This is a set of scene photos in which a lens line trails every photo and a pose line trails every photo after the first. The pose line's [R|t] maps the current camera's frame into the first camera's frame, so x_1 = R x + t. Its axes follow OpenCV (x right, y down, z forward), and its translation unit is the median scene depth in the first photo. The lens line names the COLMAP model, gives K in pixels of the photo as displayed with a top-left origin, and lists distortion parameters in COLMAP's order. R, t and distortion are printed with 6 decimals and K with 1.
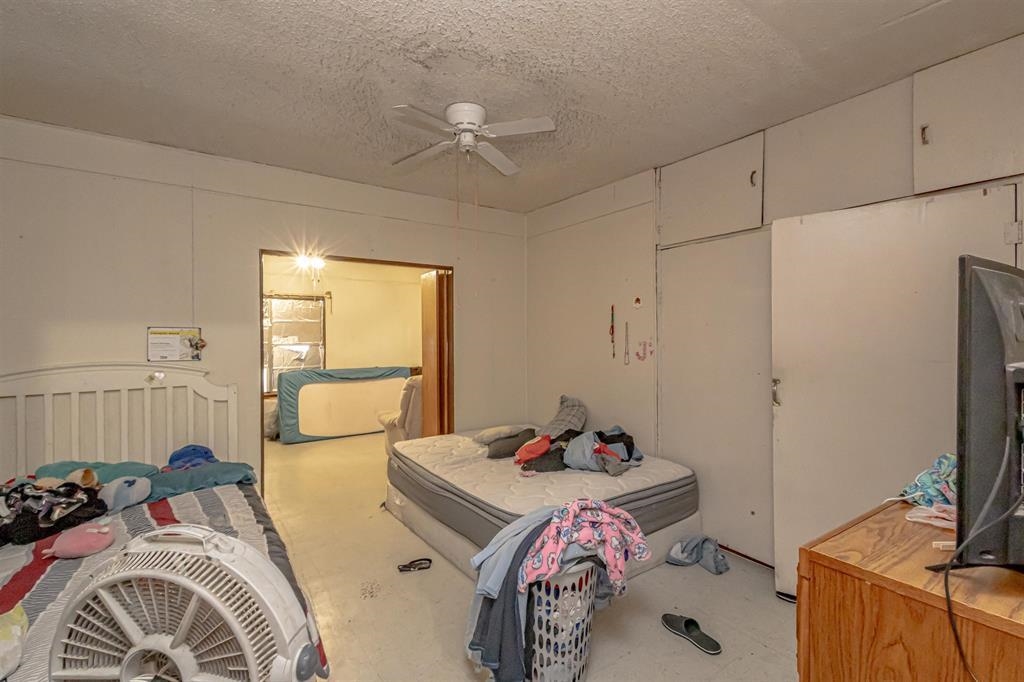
lens RADIAL K [[468.3, 0, 513.4], [0, 468.3, 339.2], [0, 0, 1]] dist [0.007221, -0.000450]
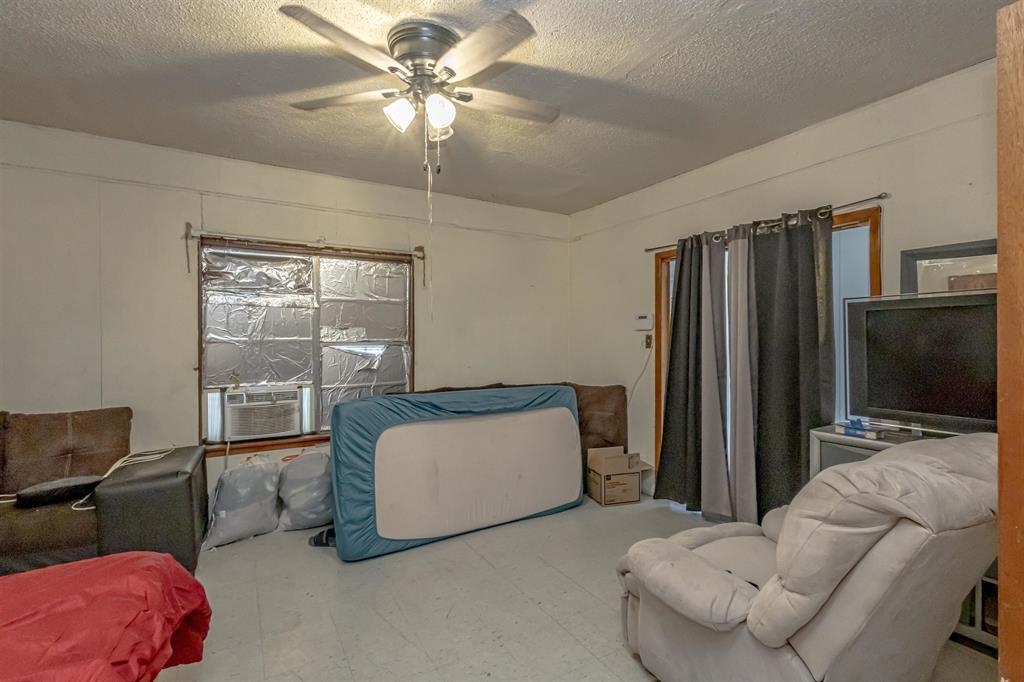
lens RADIAL K [[468.3, 0, 513.4], [0, 468.3, 339.2], [0, 0, 1]] dist [0.007221, -0.000450]
pose [[0.996258, 0.003717, -0.086350, -0.244847], [-0.003298, 0.999982, 0.004994, 0.003709], [0.086367, -0.004690, 0.996252, 0.478119]]
